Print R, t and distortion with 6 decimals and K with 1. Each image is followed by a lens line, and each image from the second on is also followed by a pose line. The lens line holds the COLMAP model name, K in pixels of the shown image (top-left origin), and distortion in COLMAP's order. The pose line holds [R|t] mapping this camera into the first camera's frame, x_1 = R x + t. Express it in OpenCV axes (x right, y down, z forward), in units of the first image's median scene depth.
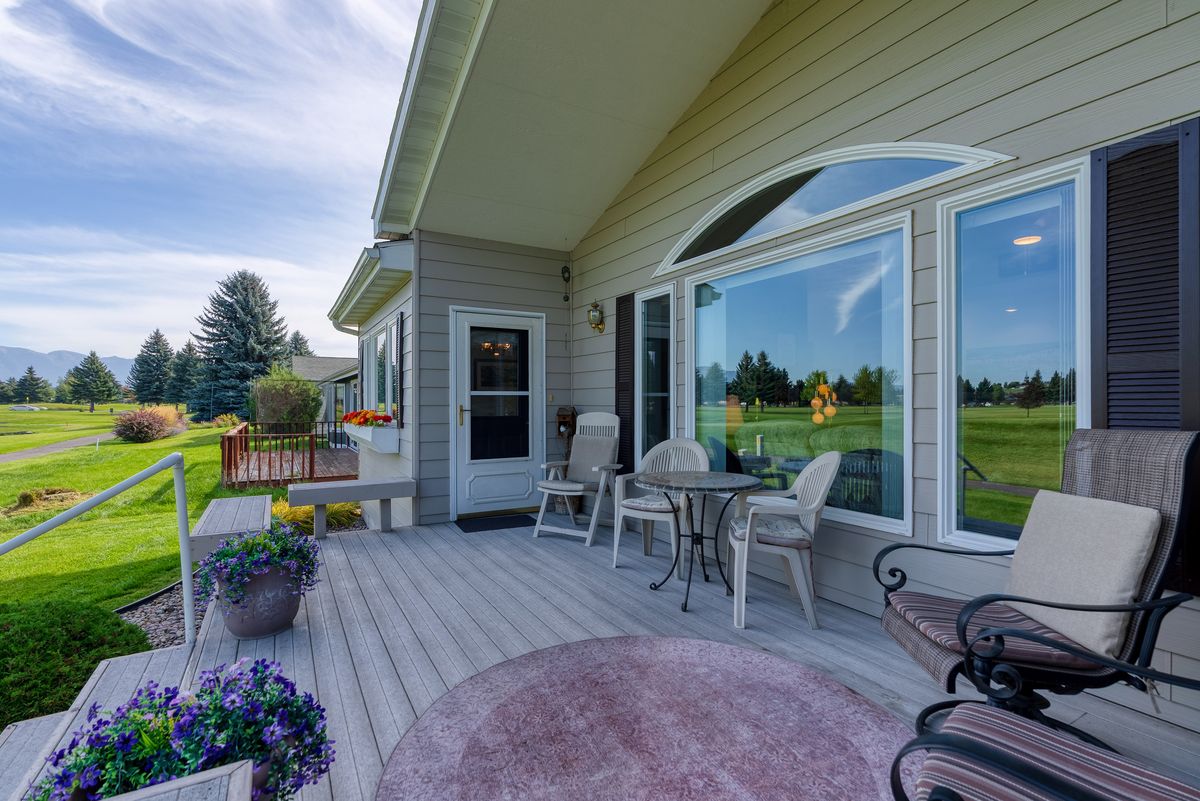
lens RADIAL K [[536.3, 0, 599.7], [0, 536.3, 403.4], [0, 0, 1]] dist [-0.017256, -0.000066]
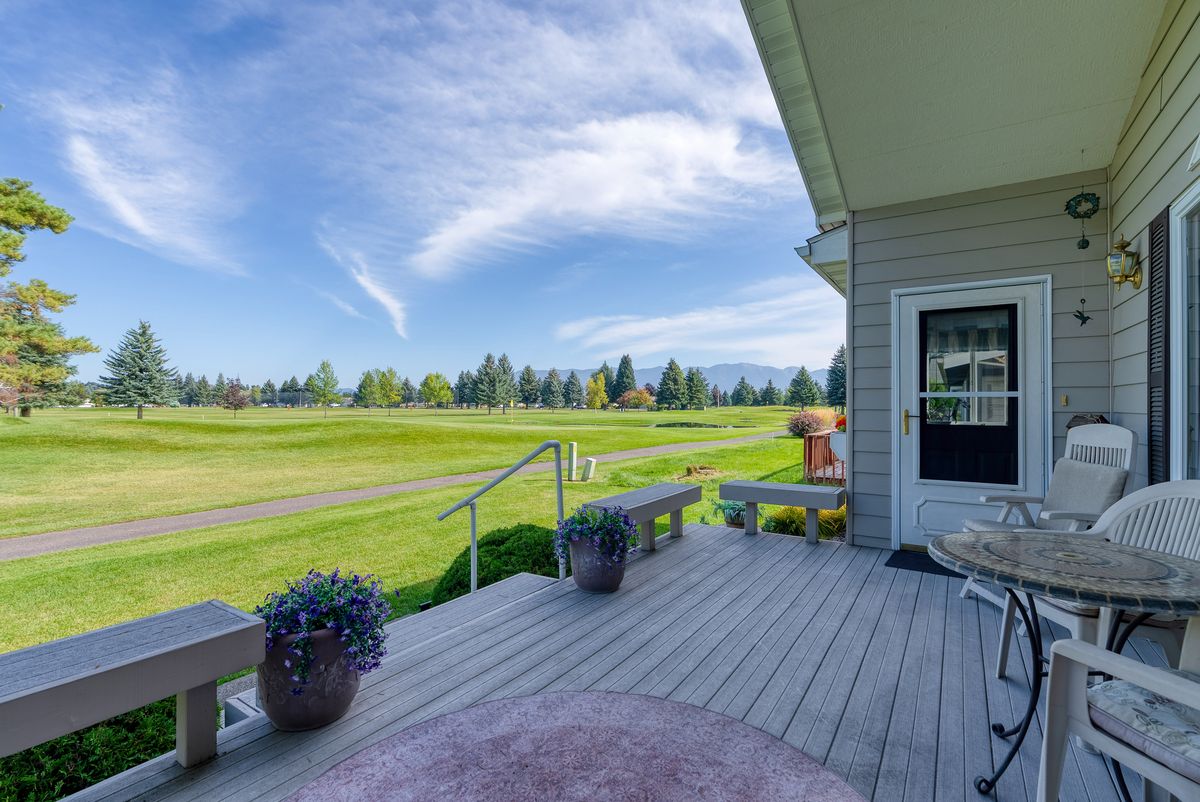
lens RADIAL K [[536.3, 0, 606.8], [0, 536.3, 397.9], [0, 0, 1]] dist [-0.017256, -0.000066]
pose [[0.465376, -0.006990, -0.885085, 0.257779], [-0.009499, 0.999872, -0.012891, 0.000072], [0.885062, 0.014407, 0.465250, 0.231296]]
